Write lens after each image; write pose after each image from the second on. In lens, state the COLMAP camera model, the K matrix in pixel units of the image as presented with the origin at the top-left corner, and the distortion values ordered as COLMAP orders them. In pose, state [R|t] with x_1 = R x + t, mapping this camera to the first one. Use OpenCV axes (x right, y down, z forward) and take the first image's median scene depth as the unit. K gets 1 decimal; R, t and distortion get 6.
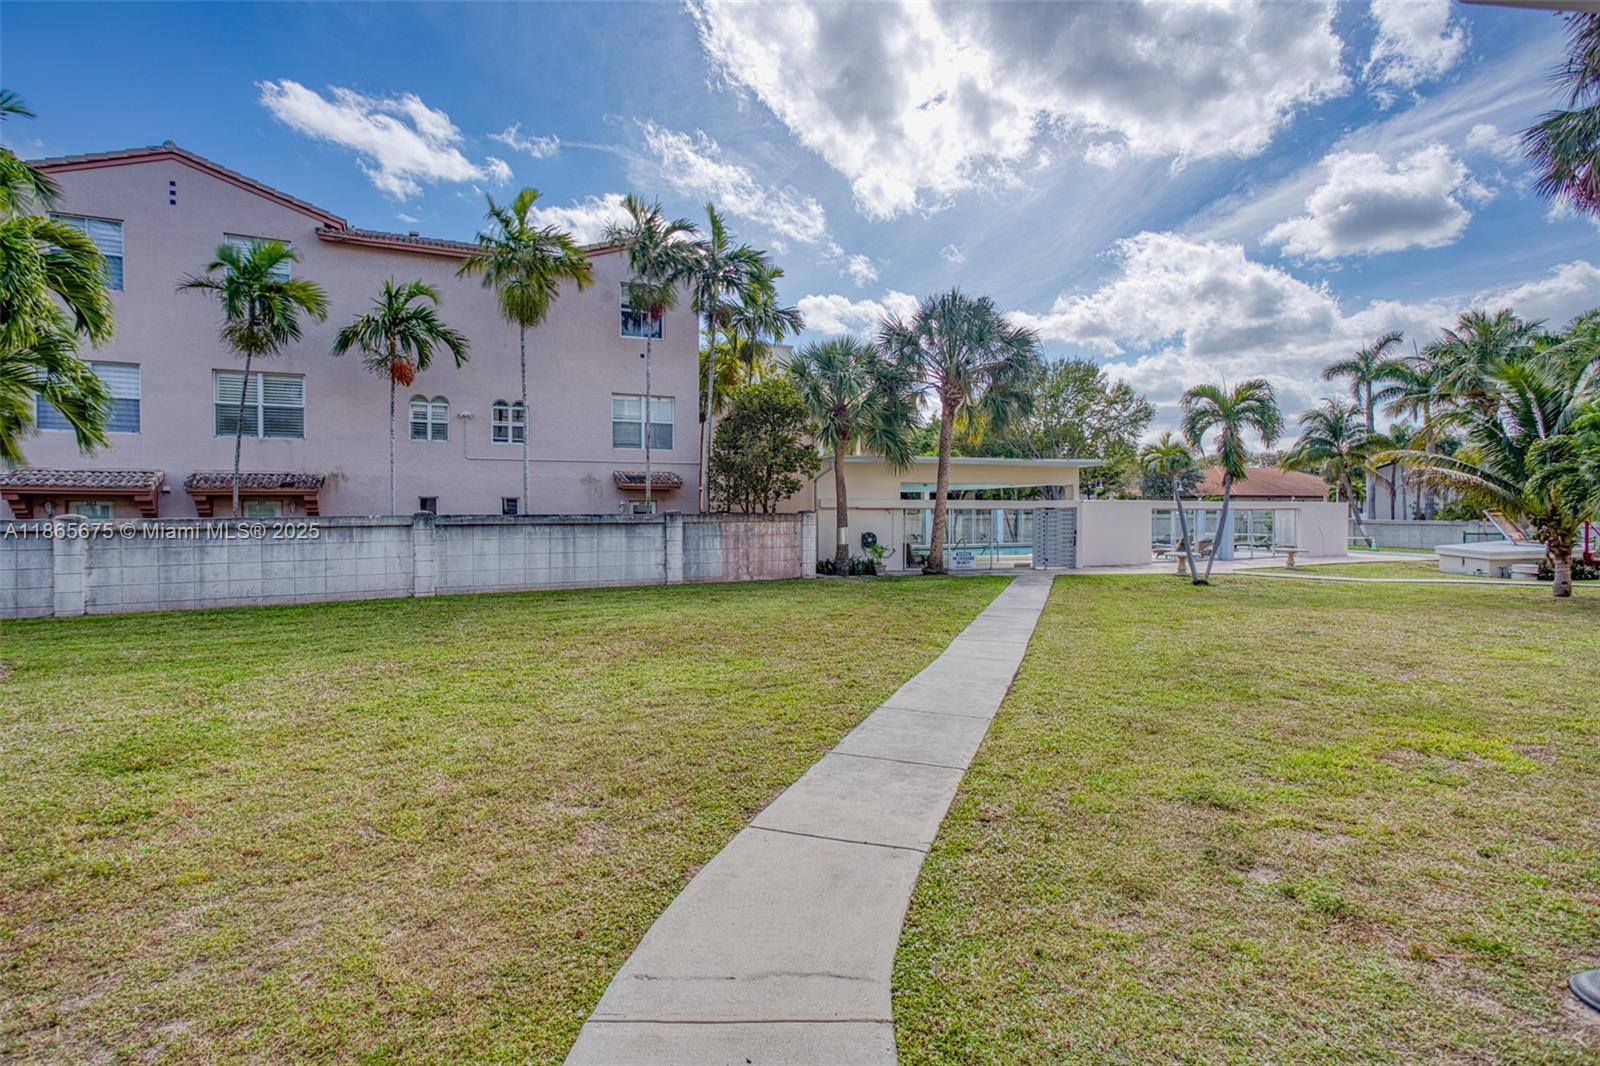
lens RADIAL K [[775.9, 0, 799.6], [0, 775.9, 518.8], [0, 0, 1]] dist [0.000130, 0.000035]
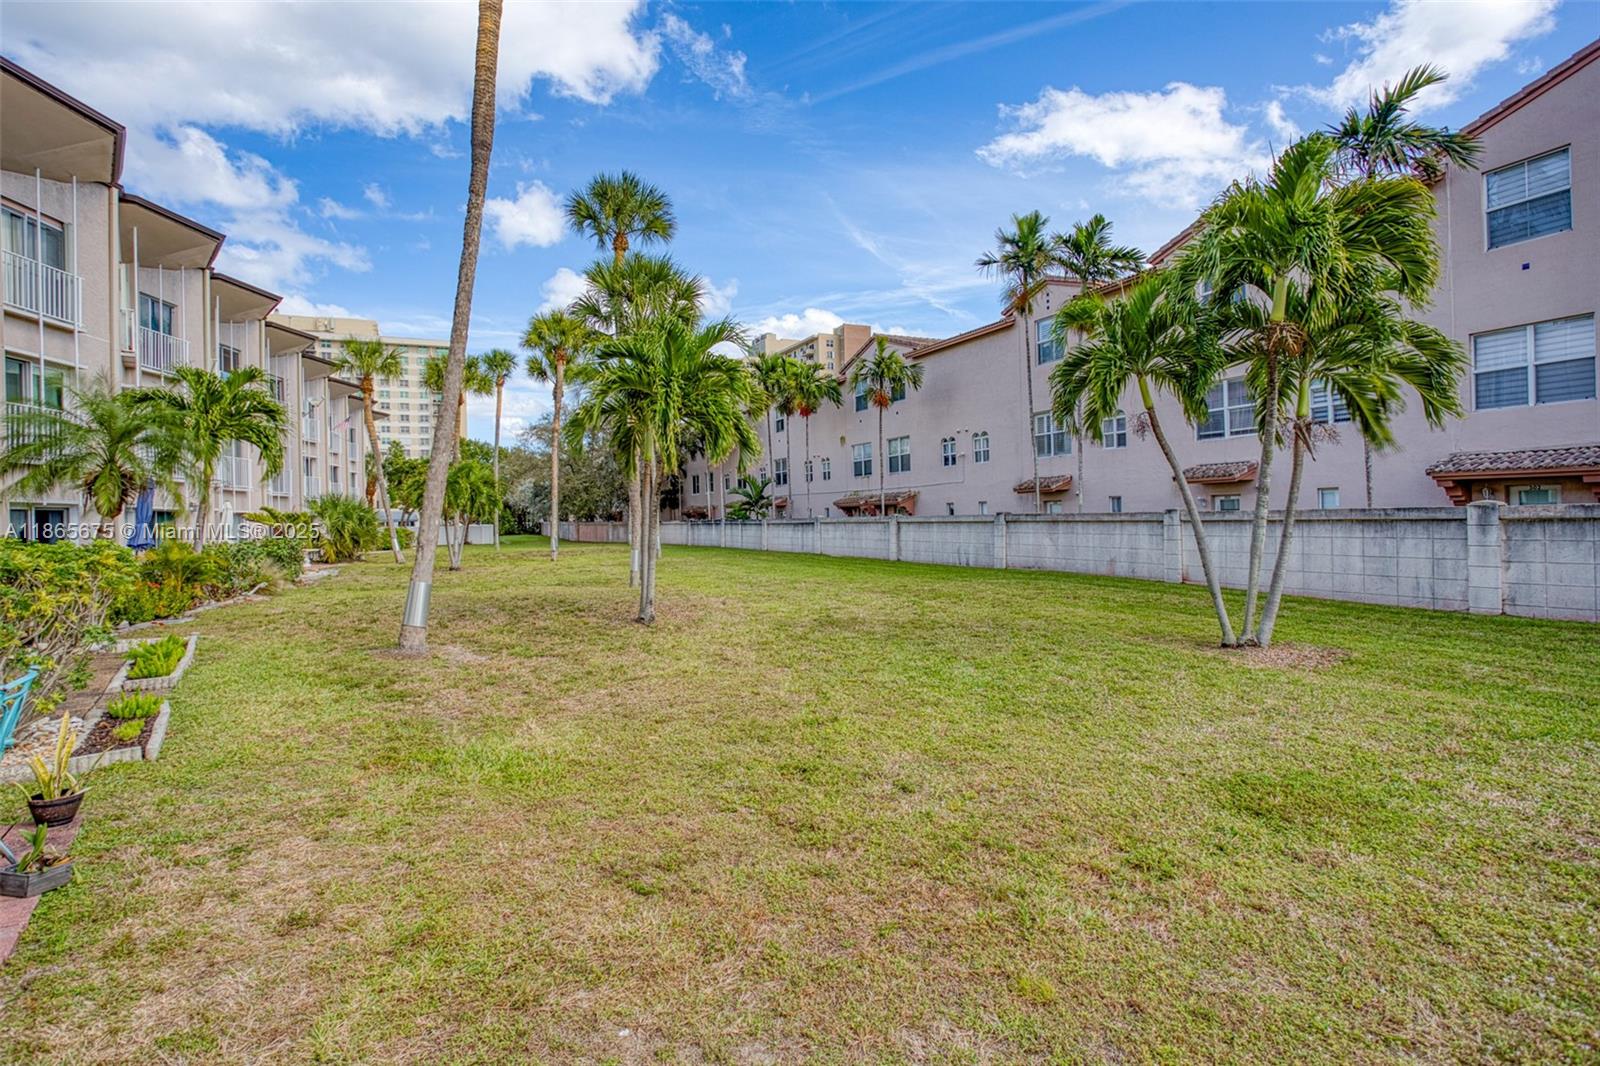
lens RADIAL K [[775.9, 0, 799.6], [0, 775.9, 518.8], [0, 0, 1]] dist [0.000130, 0.000035]
pose [[-0.034728, 0.003200, -0.999392, -0.020300], [0.006768, 0.999973, 0.002967, 0.007749], [0.999374, -0.006661, -0.034749, 0.241776]]
